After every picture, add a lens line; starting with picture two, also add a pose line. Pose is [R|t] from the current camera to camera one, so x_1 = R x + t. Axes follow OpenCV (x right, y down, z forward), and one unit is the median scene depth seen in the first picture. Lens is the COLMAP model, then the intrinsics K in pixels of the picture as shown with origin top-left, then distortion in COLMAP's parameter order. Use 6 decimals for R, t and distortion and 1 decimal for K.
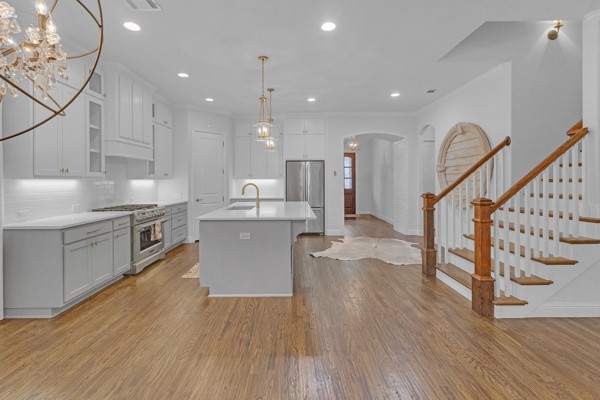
lens RADIAL K [[286.8, 0, 289.2], [0, 286.8, 178.9], [0, 0, 1]] dist [0.001502, -0.000160]
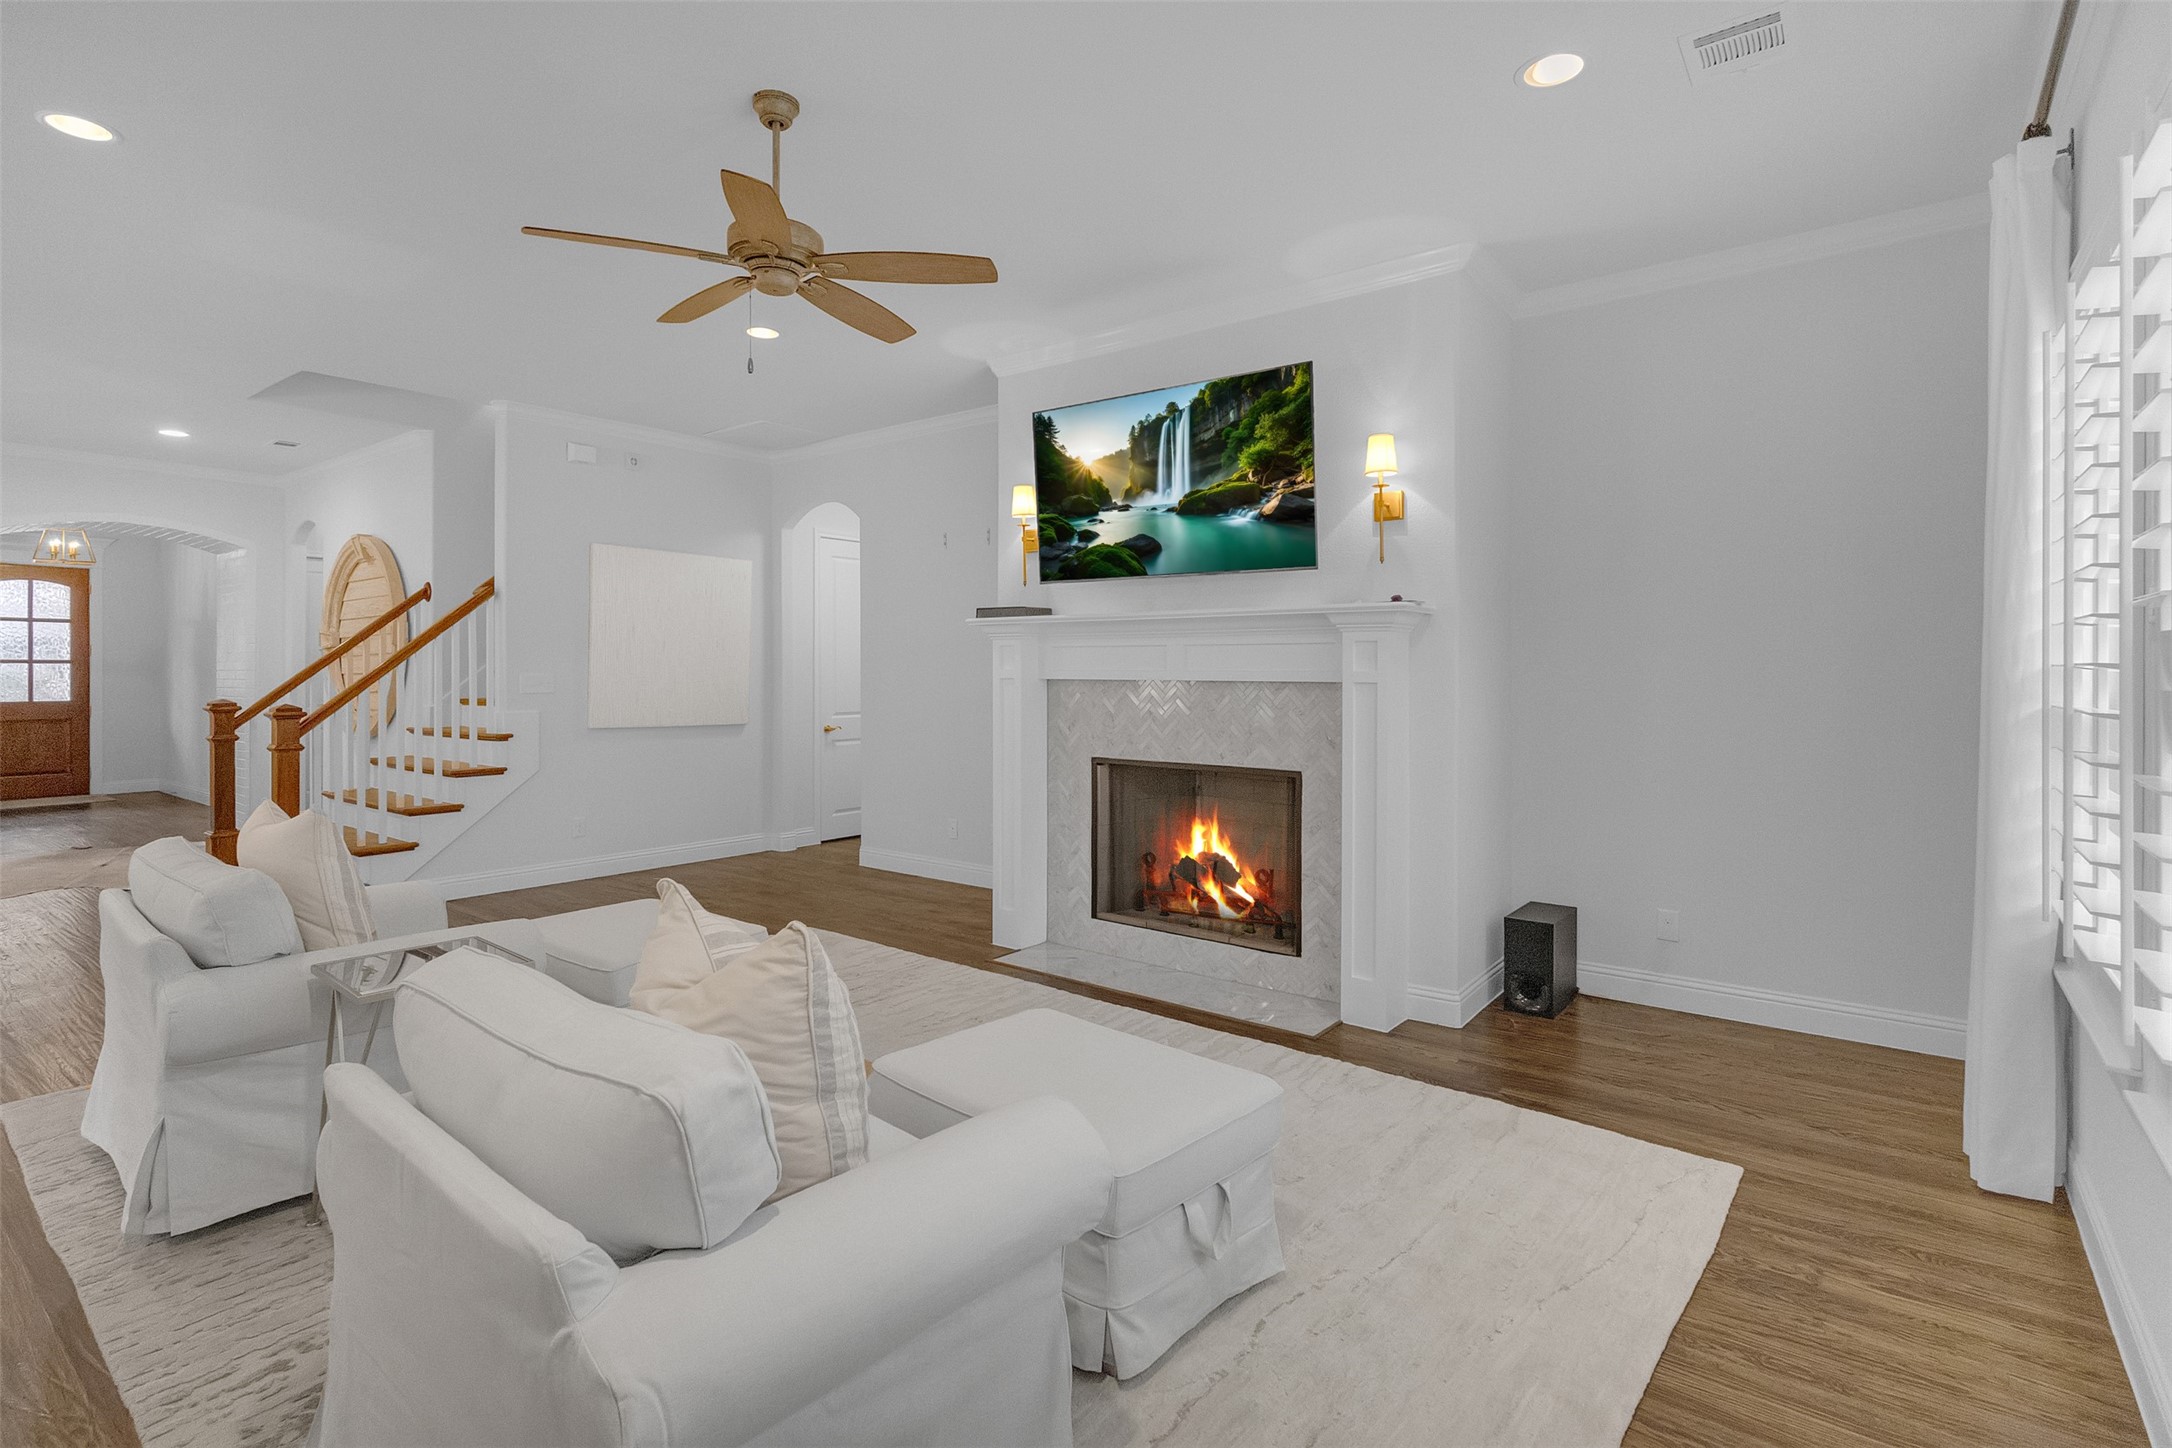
lens RADIAL K [[1038.1, 0, 1063.9], [0, 1038.1, 679.4], [0, 0, 1]] dist [0.001502, -0.000160]
pose [[0.605006, -0.001182, 0.796220, 0.009474], [-0.009226, 0.999921, 0.008495, -0.006212], [-0.796168, -0.012485, 0.604947, -0.772744]]
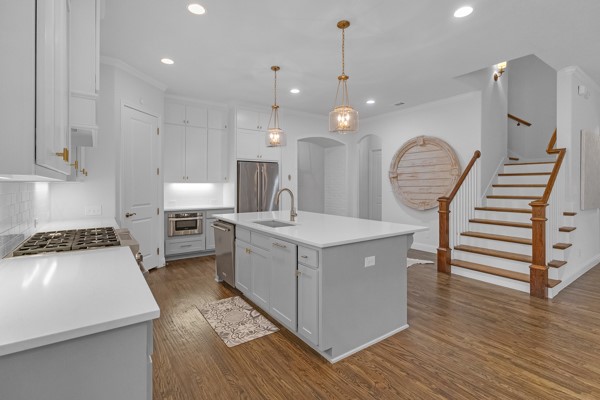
lens RADIAL K [[286.8, 0, 293.3], [0, 286.8, 185.7], [0, 0, 1]] dist [0.001502, -0.000160]
pose [[0.819168, 0.003349, 0.573544, -0.509699], [-0.007115, 0.999965, 0.004323, 0.003920], [-0.573510, -0.007622, 0.819163, 0.363448]]
